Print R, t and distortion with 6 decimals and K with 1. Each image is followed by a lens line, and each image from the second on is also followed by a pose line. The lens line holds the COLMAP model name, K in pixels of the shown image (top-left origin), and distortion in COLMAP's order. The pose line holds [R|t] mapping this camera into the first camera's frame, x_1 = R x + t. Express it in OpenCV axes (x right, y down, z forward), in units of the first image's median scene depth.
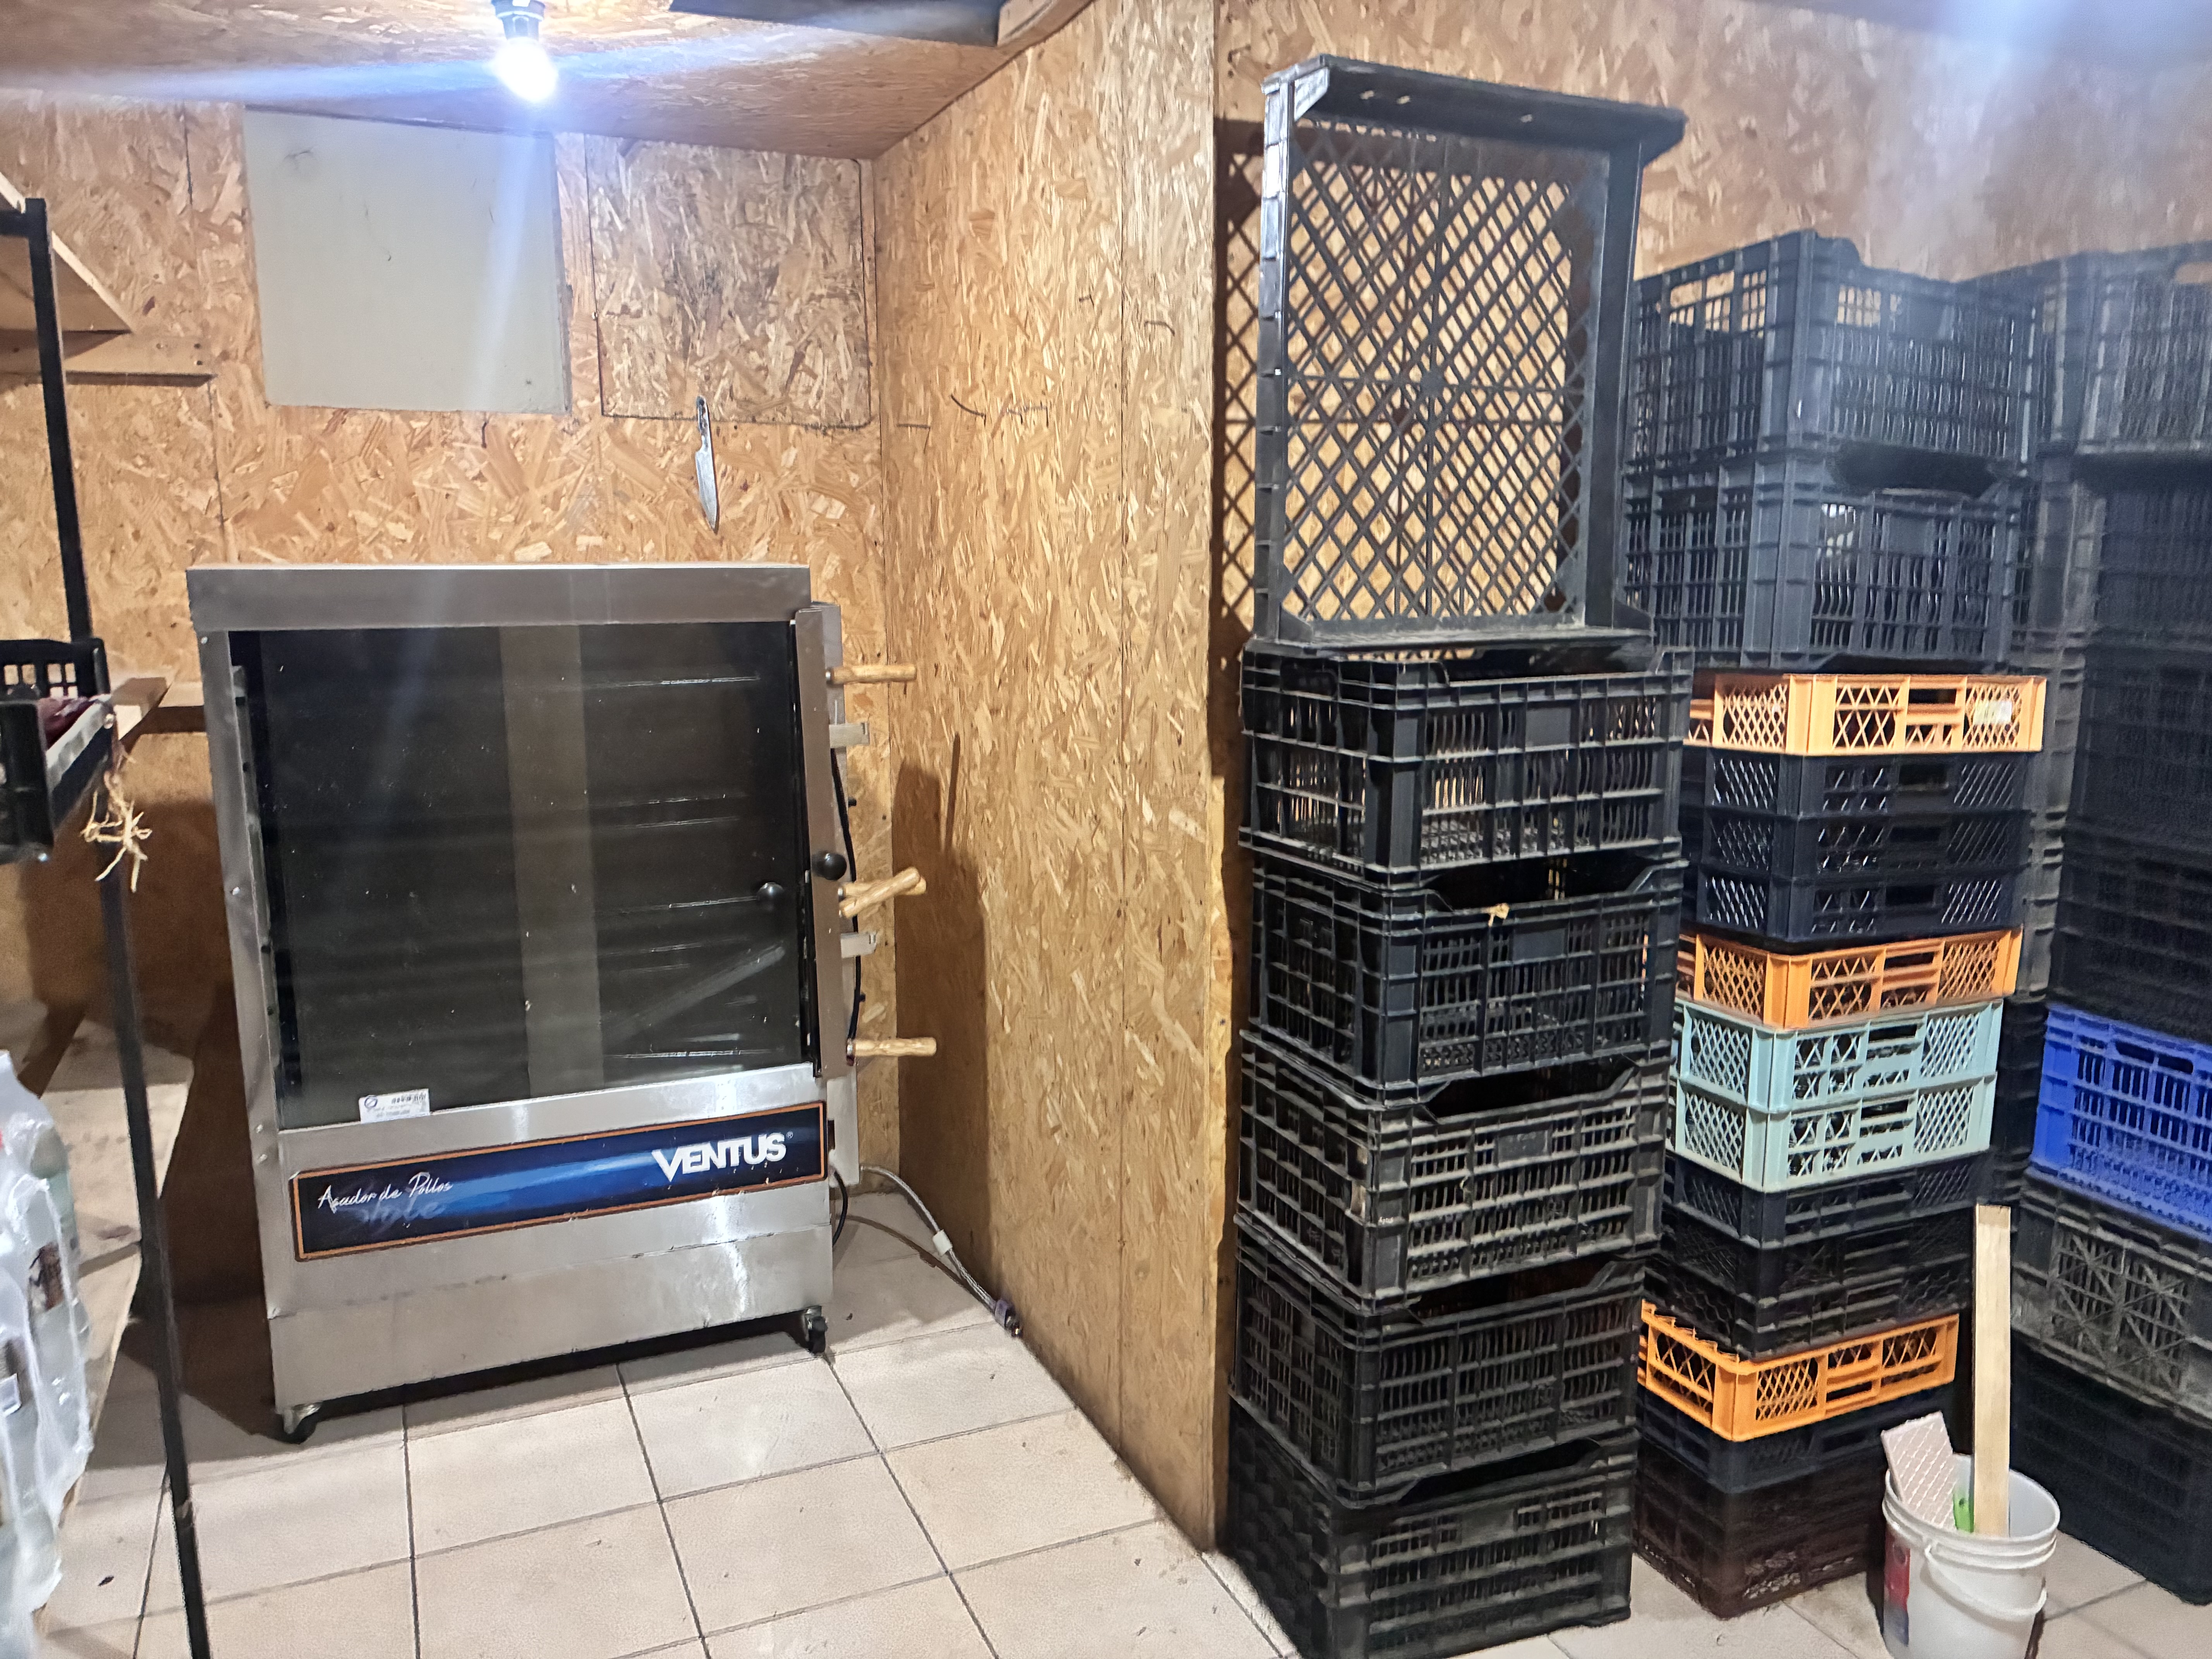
lens RADIAL K [[1683.8, 0, 1084.8], [0, 1683.8, 823.1], [0, 0, 1]] dist [0.033894, -0.040121]
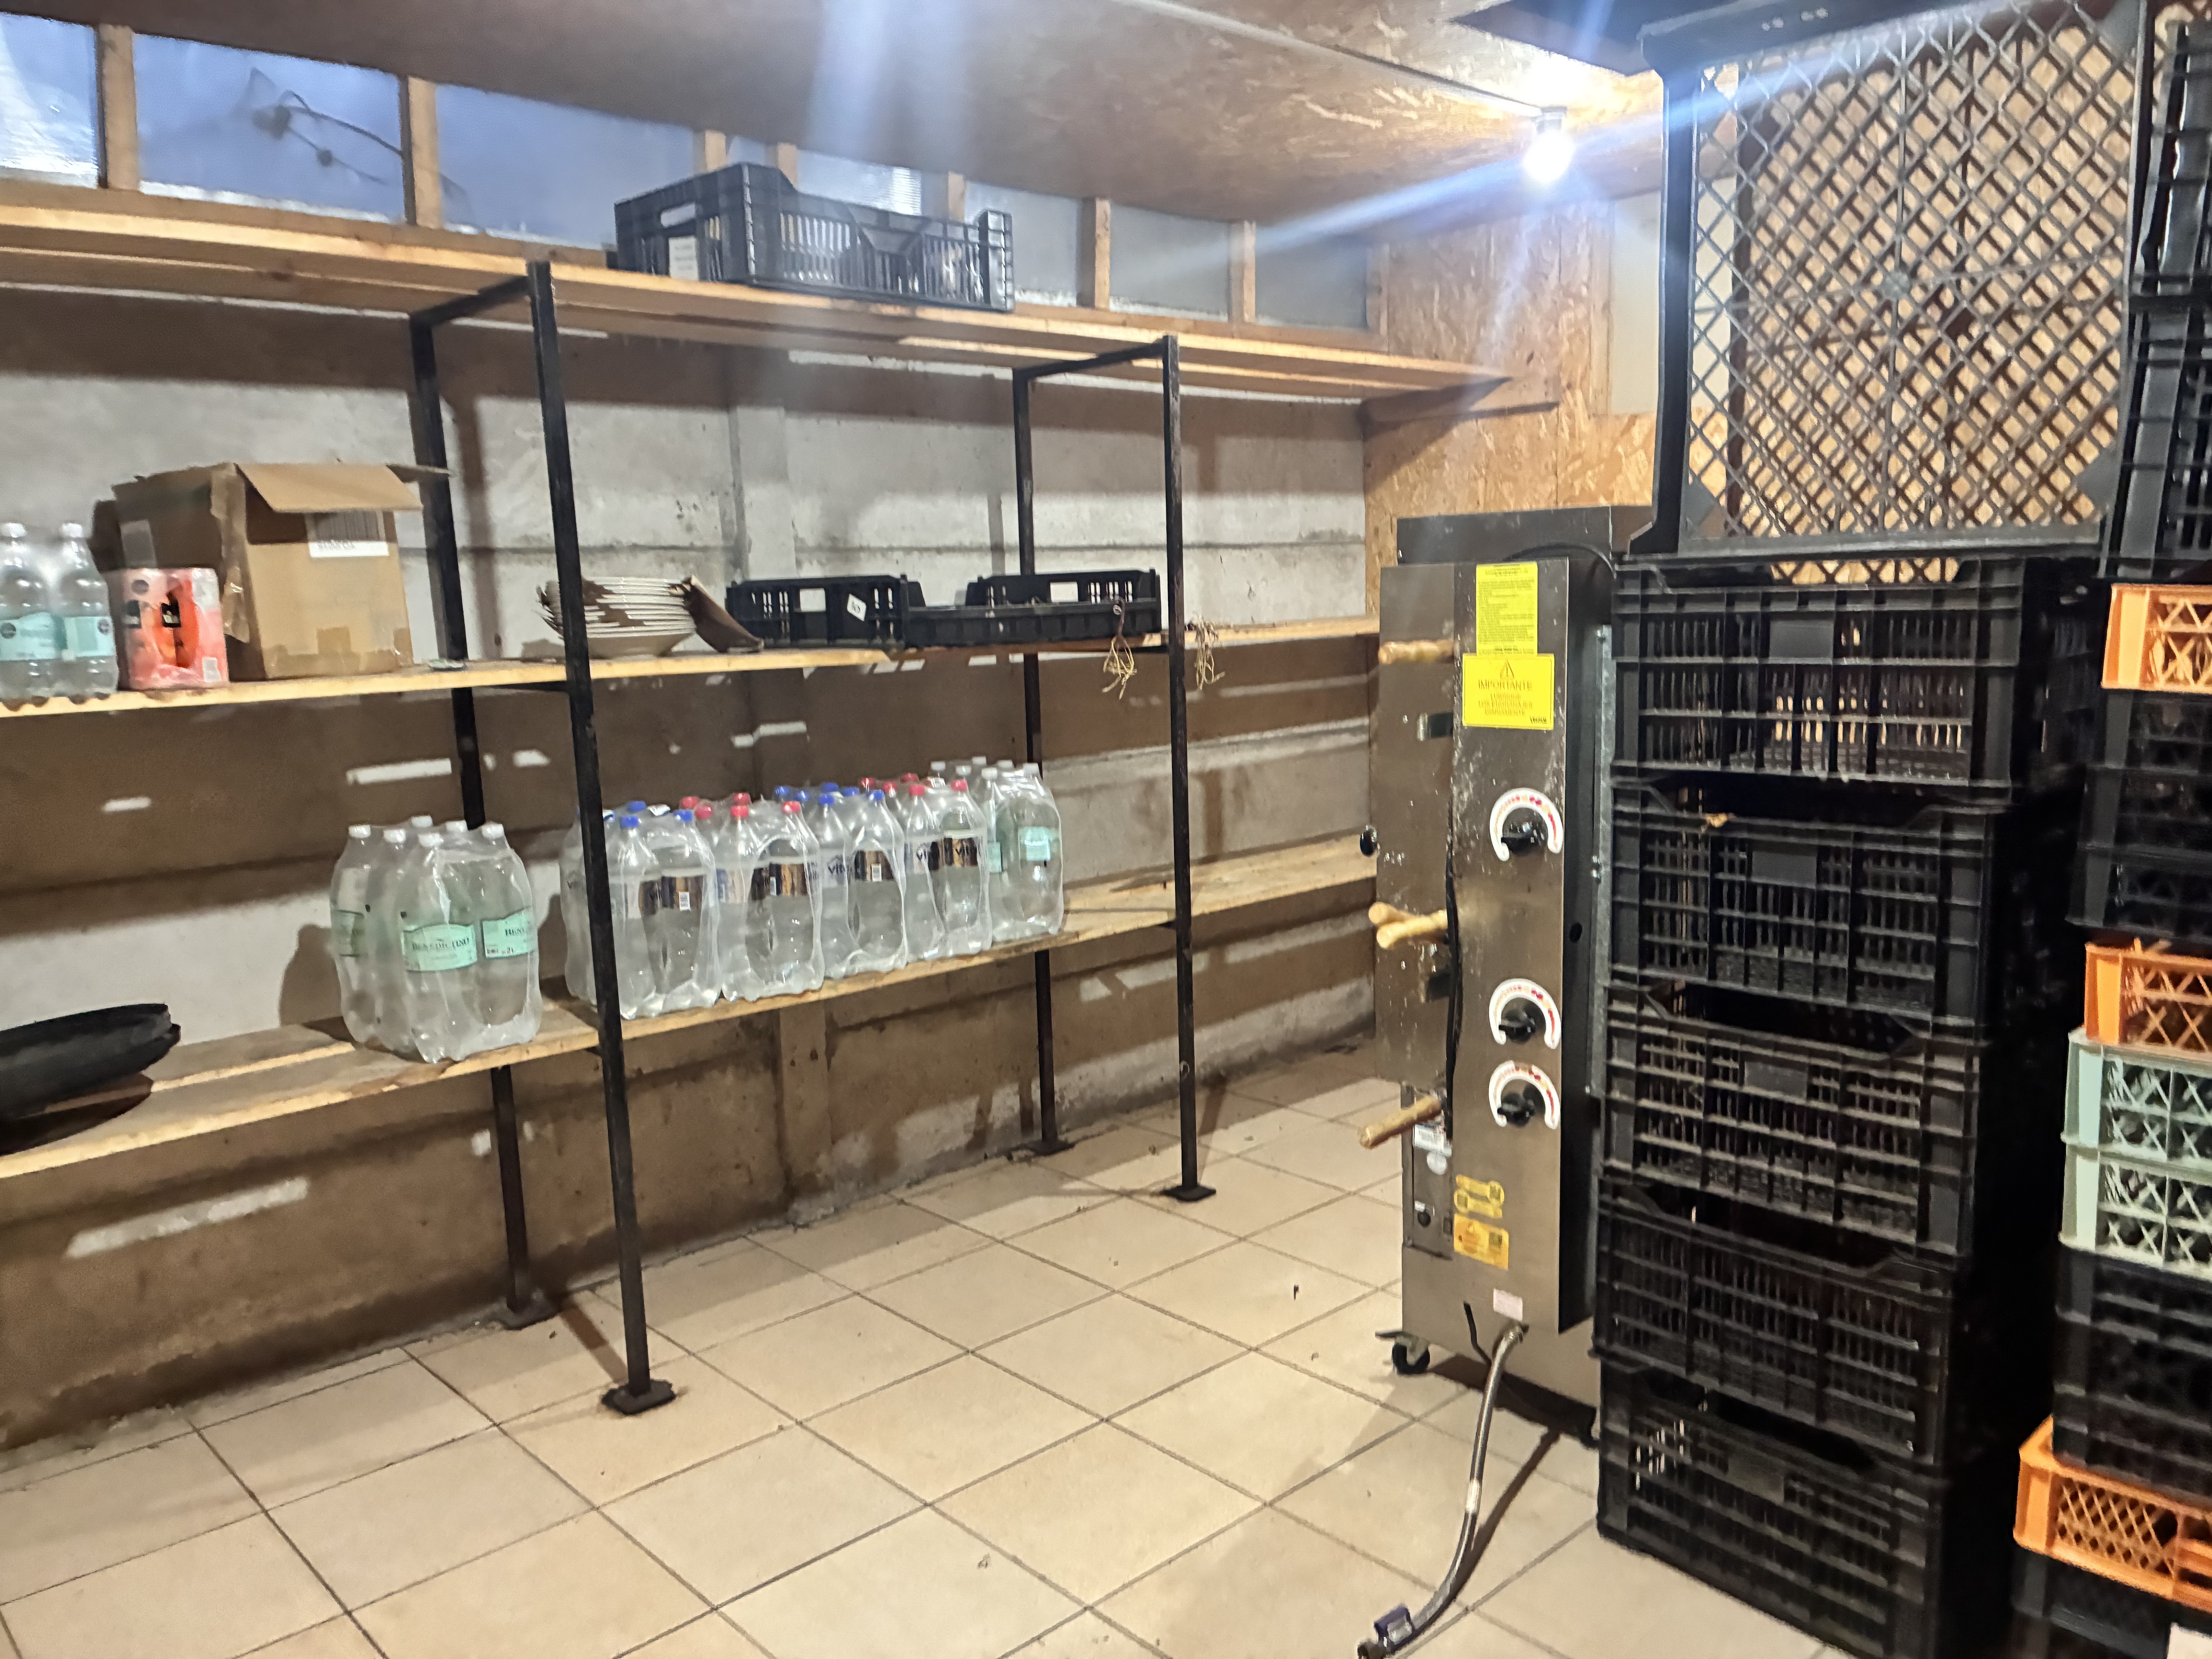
lens RADIAL K [[1683.8, 0, 1084.8], [0, 1683.8, 823.1], [0, 0, 1]] dist [0.033894, -0.040121]
pose [[0.313139, 0.124092, -0.941565, 0.962391], [-0.134990, 0.987176, 0.085209, 0.017523], [0.940065, 0.100419, 0.325874, 0.284640]]
